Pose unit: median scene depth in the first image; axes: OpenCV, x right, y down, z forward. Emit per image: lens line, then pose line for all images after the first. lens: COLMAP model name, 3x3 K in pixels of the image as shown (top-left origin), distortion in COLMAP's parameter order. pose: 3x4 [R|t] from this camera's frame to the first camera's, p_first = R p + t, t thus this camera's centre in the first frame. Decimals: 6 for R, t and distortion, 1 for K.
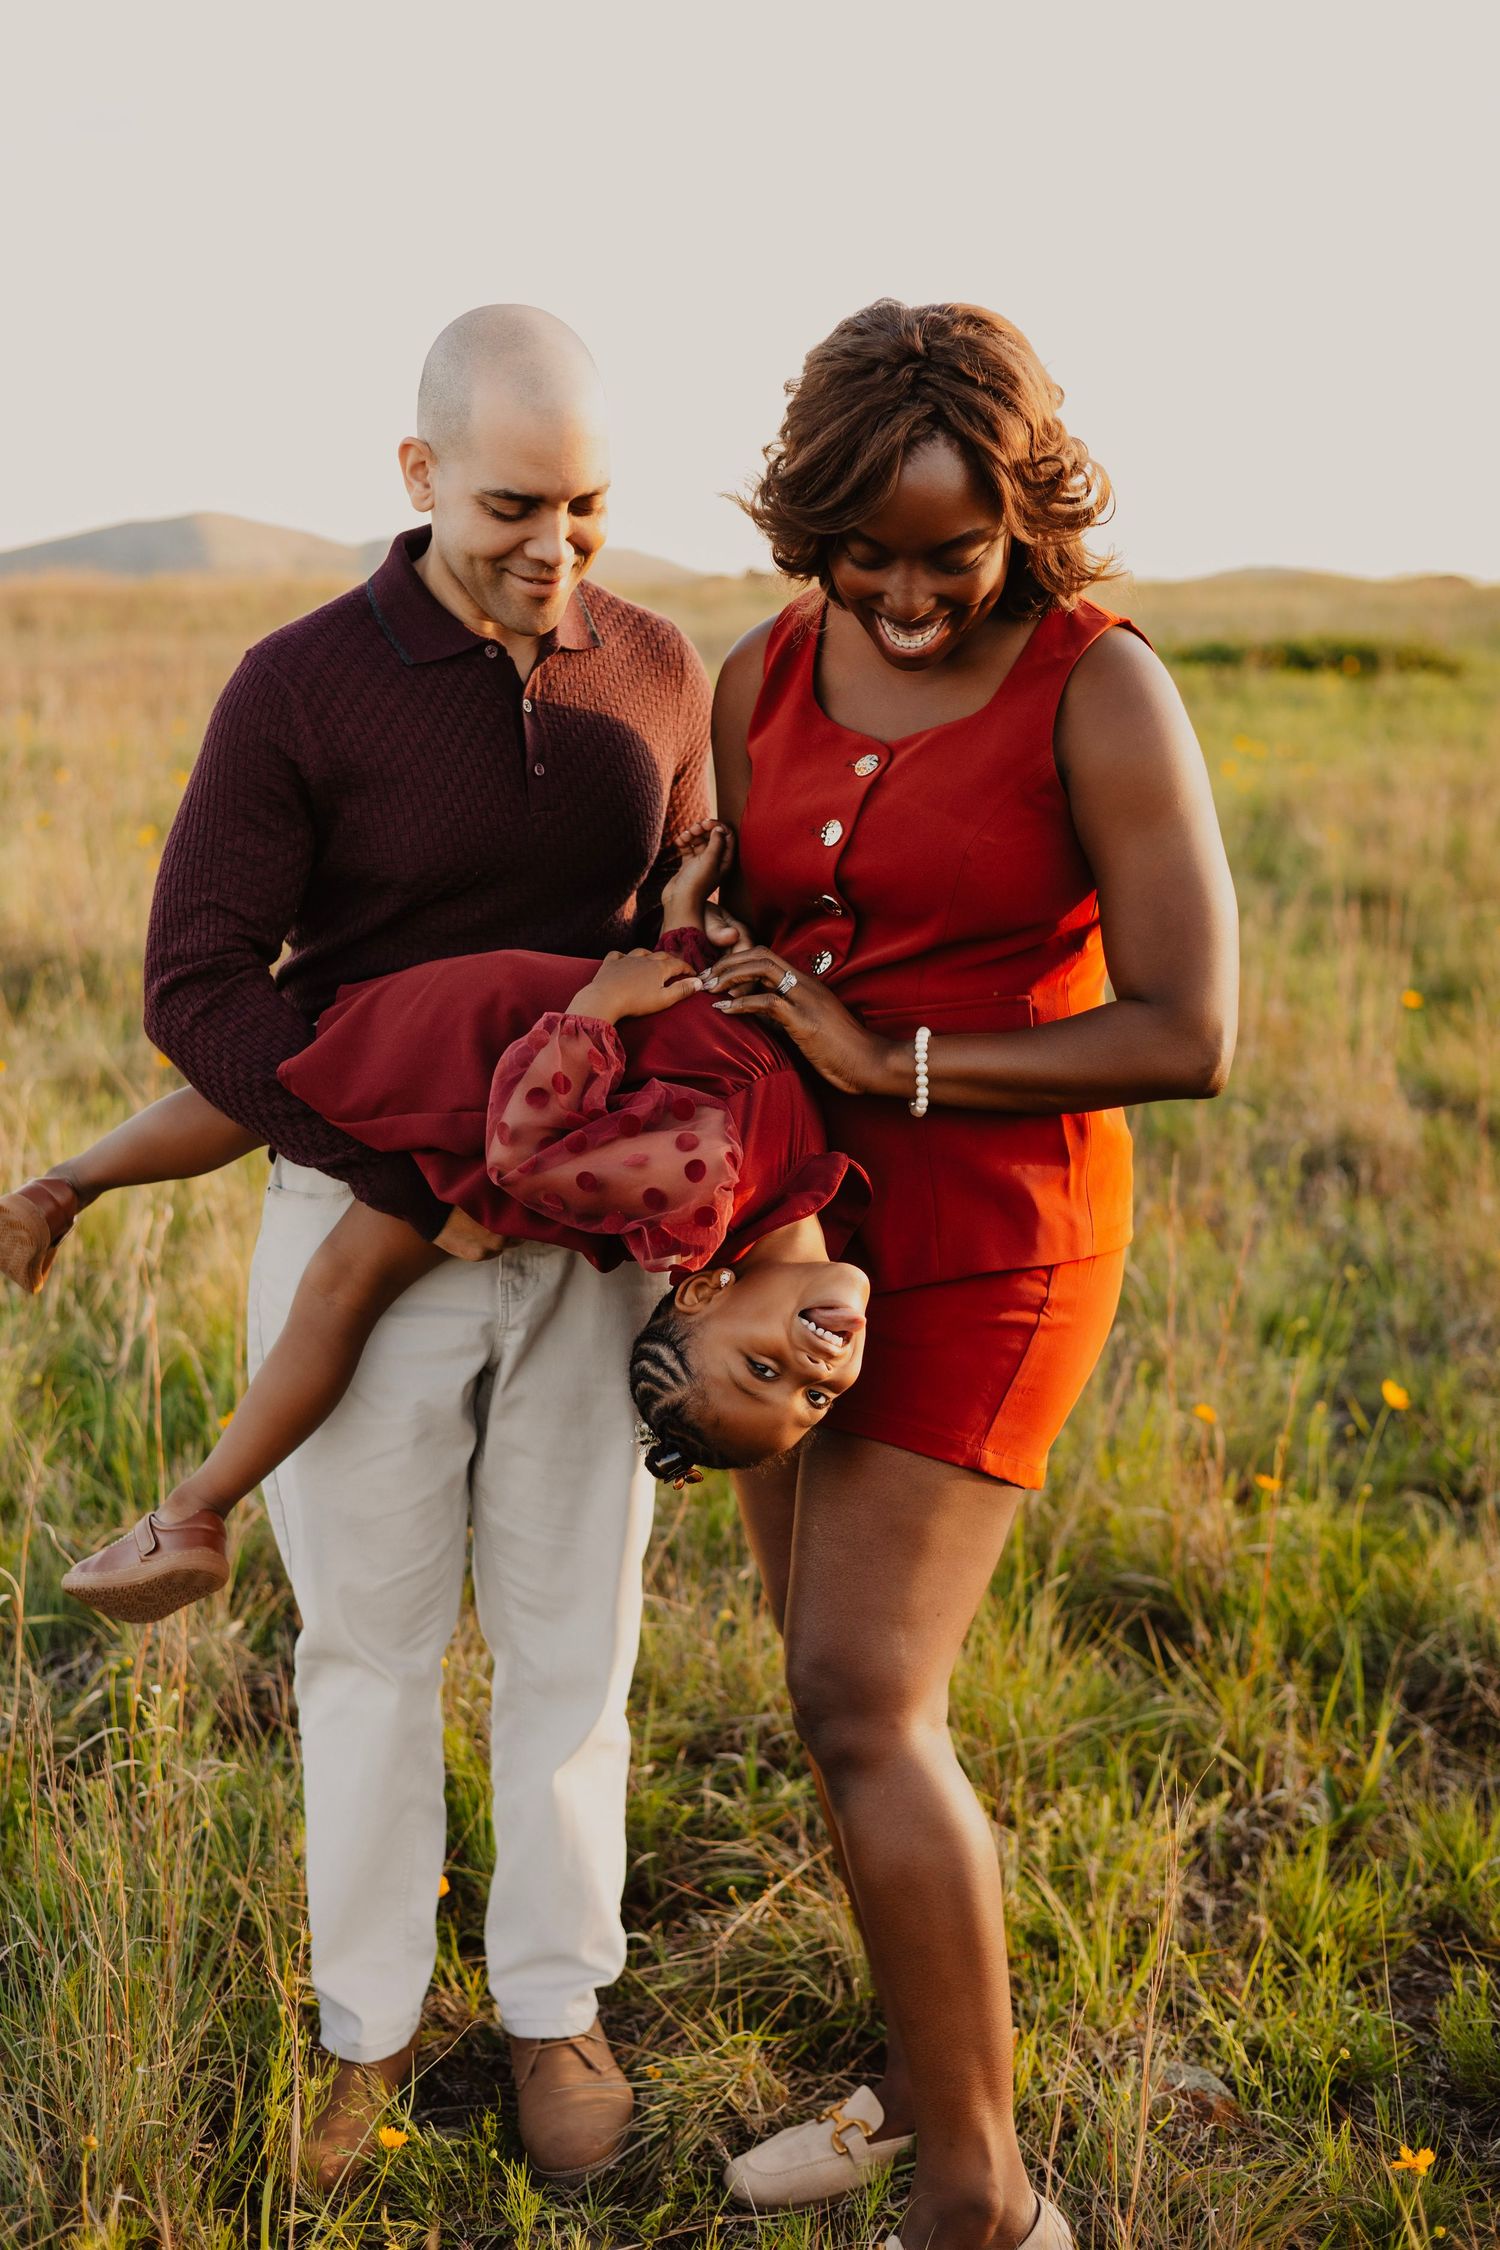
lens RADIAL K [[3183.7, 0, 791.9], [0, 3183.7, 1274.1], [0, 0, 1]] dist [0.021869, 0.086181]
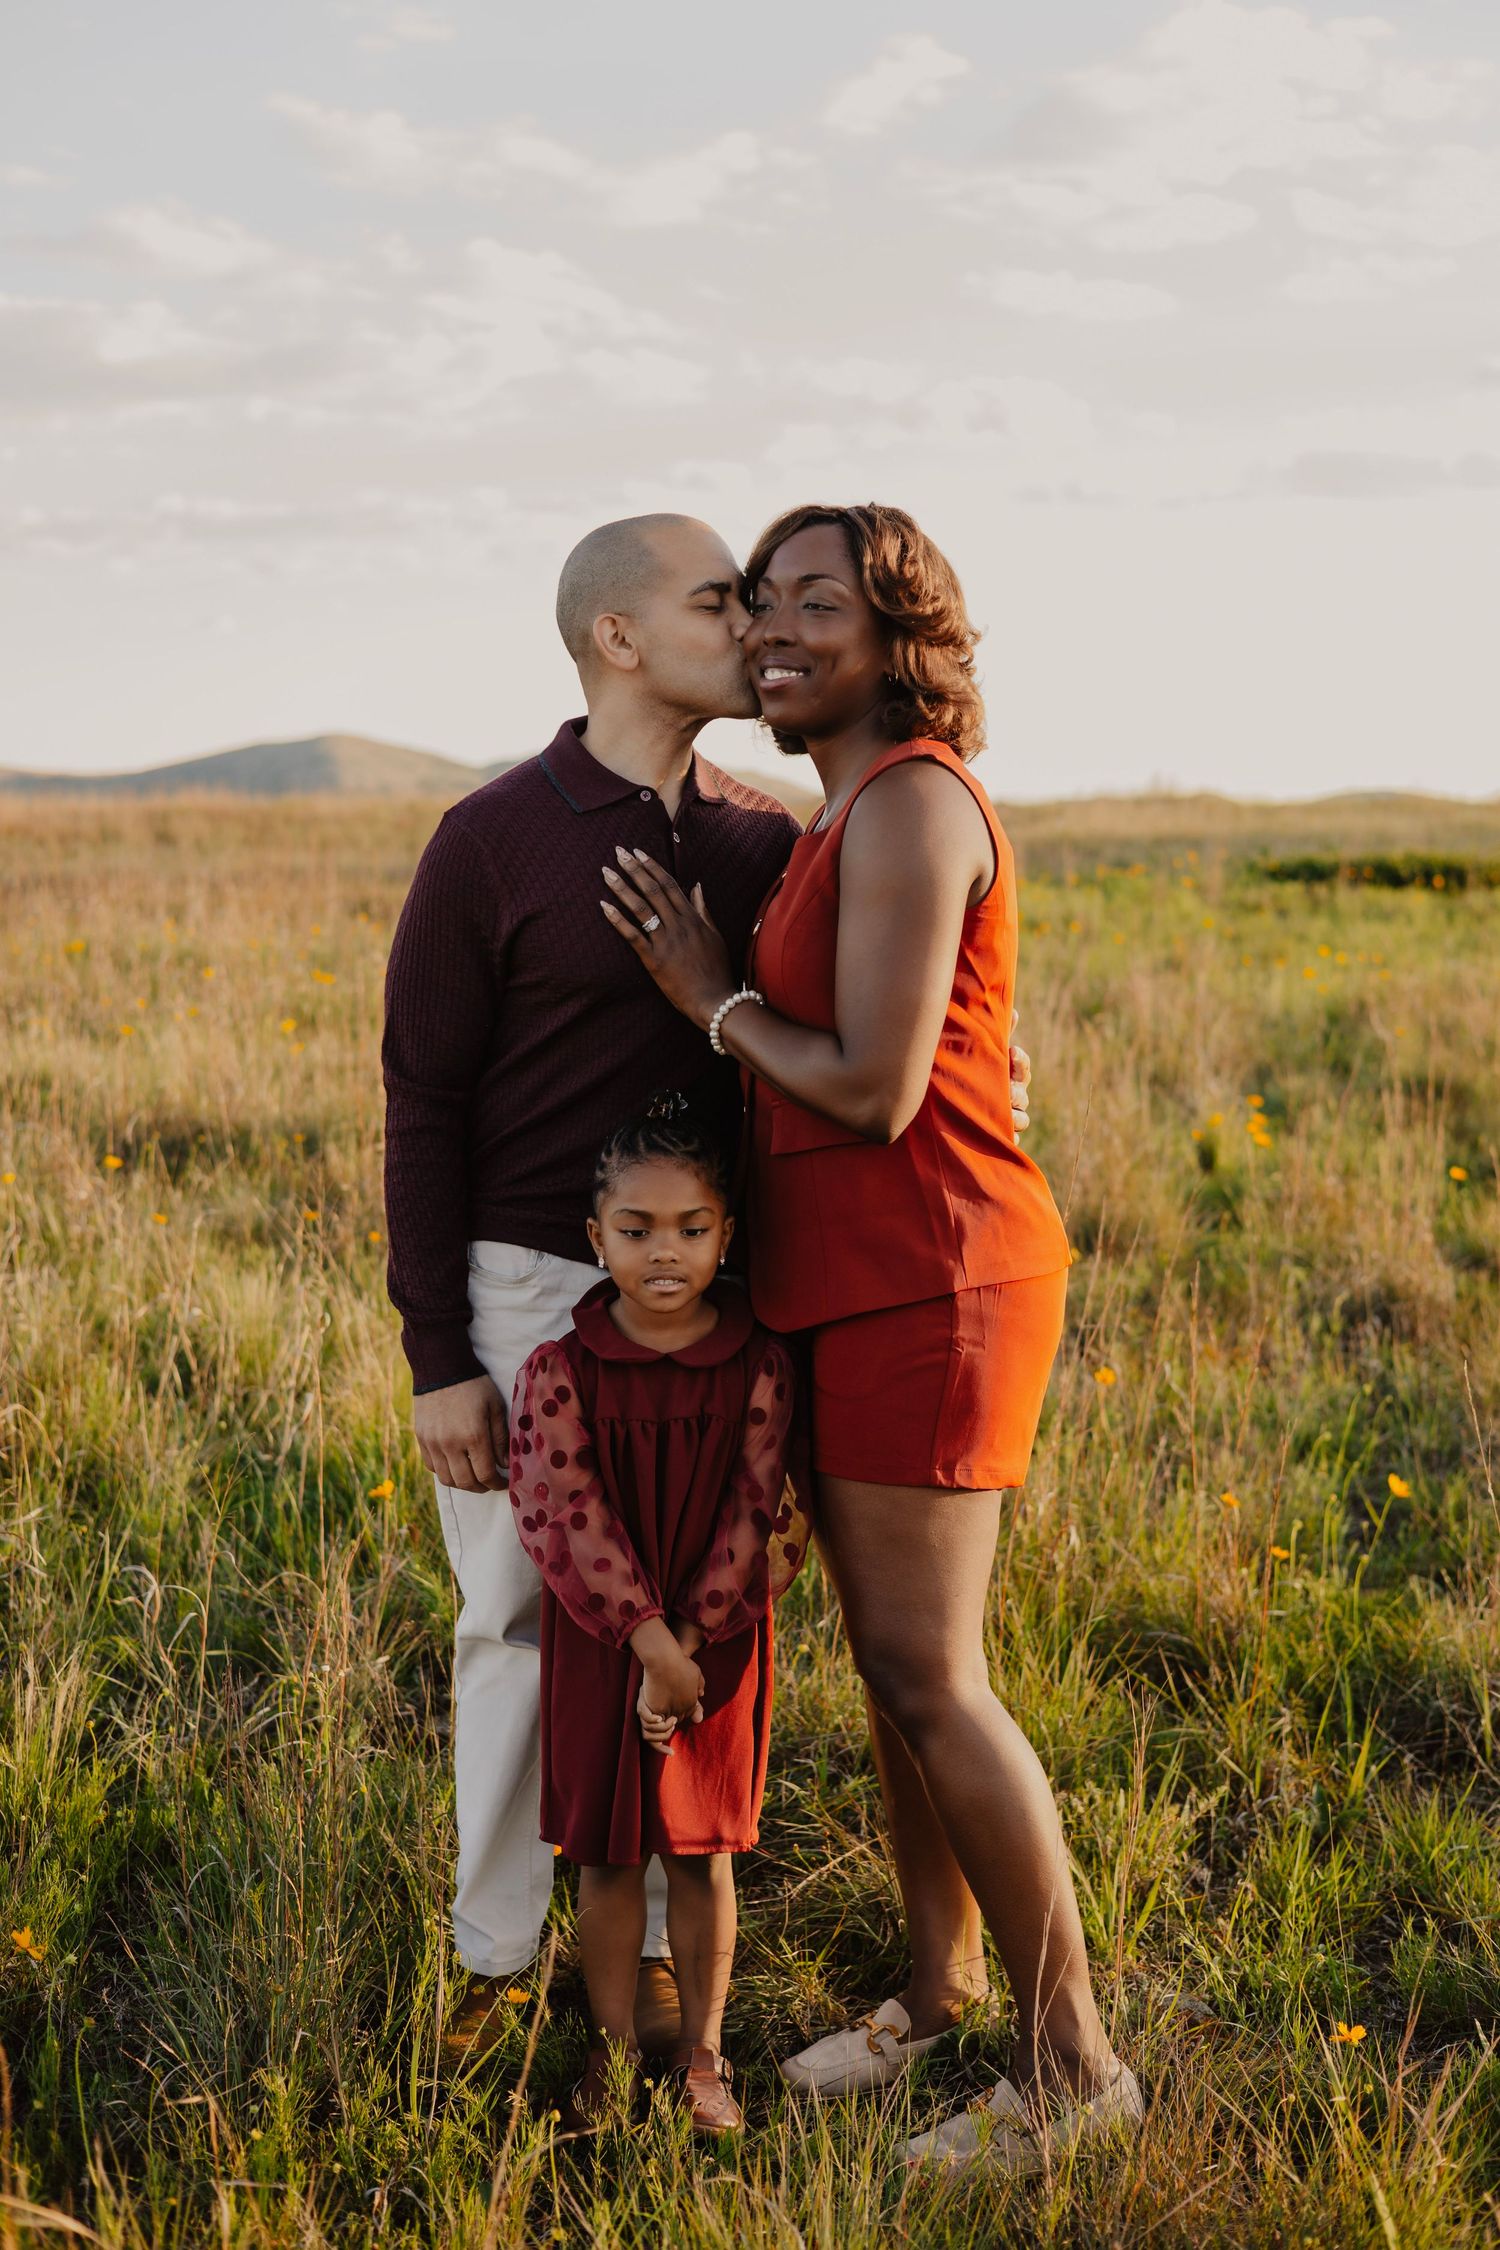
lens RADIAL K [[3229.4, 0, 750.0], [0, 3229.4, 1125.0], [0, 0, 1]] dist [-0.002631, -0.001487]
pose [[0.998803, 0.009180, -0.048044, 0.013995], [-0.014647, 0.993291, -0.114708, 0.049938], [0.046669, 0.115274, 0.992237, -0.184414]]
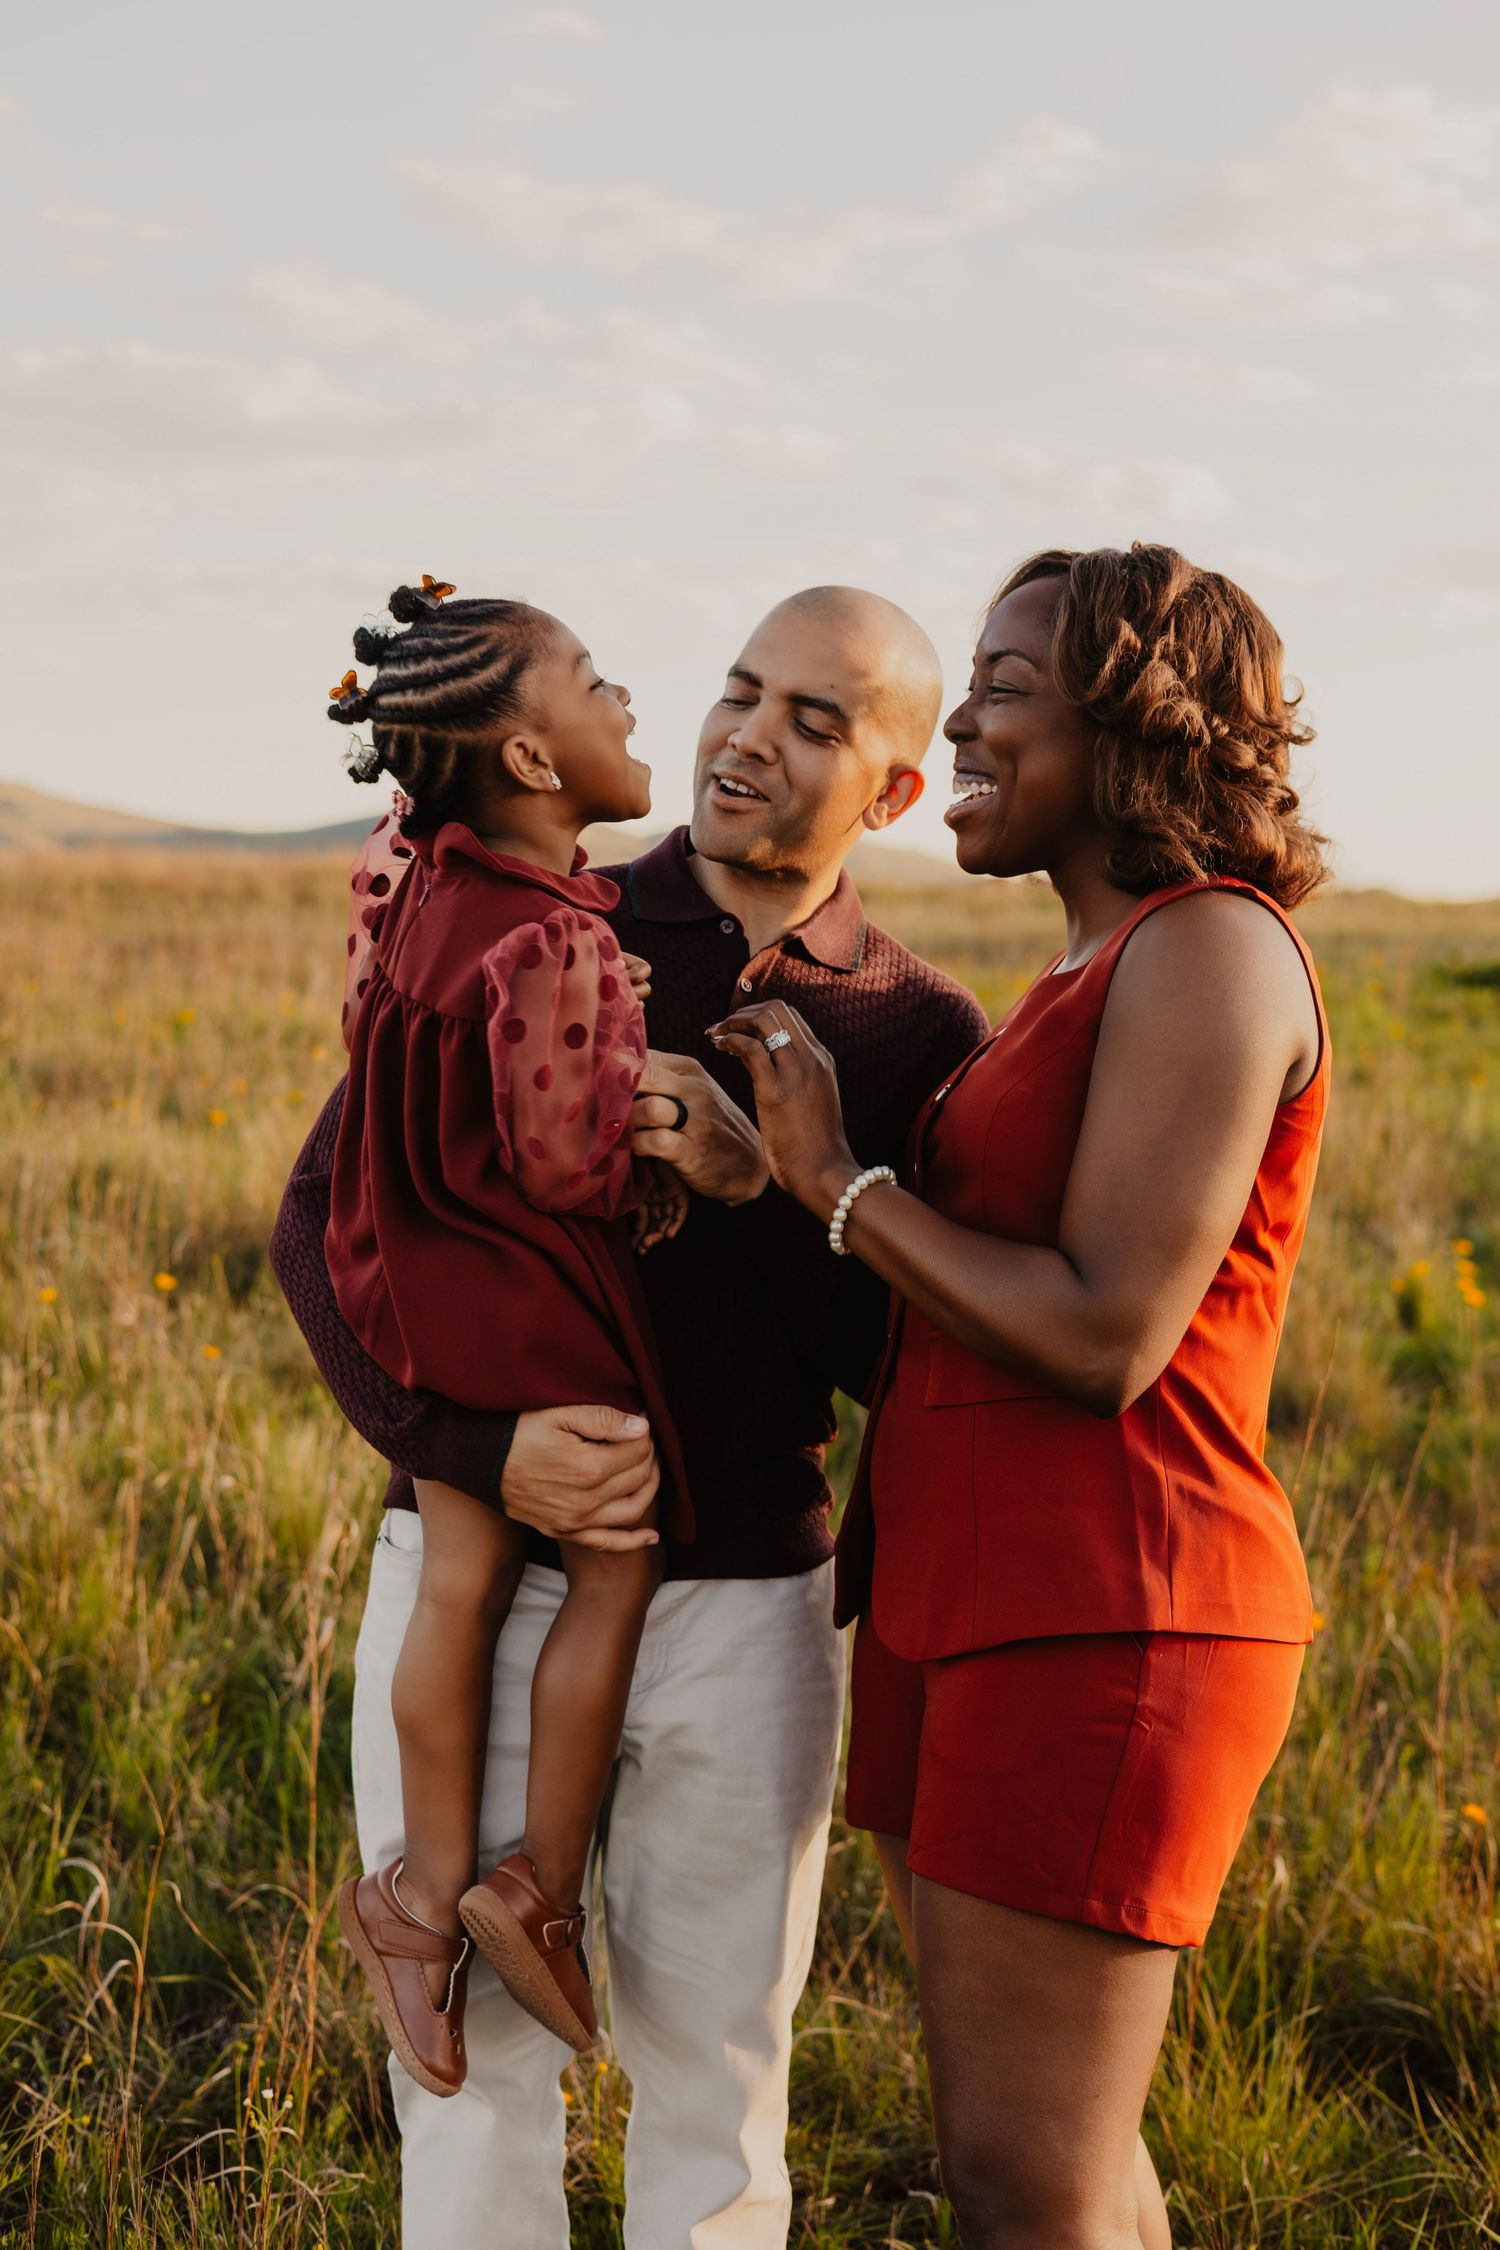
lens RADIAL K [[3243.1, 0, 855.4], [0, 3243.1, 1125.1], [0, 0, 1]] dist [-0.003063, 0.012136]
pose [[0.997044, 0.043143, -0.063580, 0.005740], [-0.051571, 0.989155, -0.137523, -0.015100], [0.056958, 0.140395, 0.988456, 0.065950]]
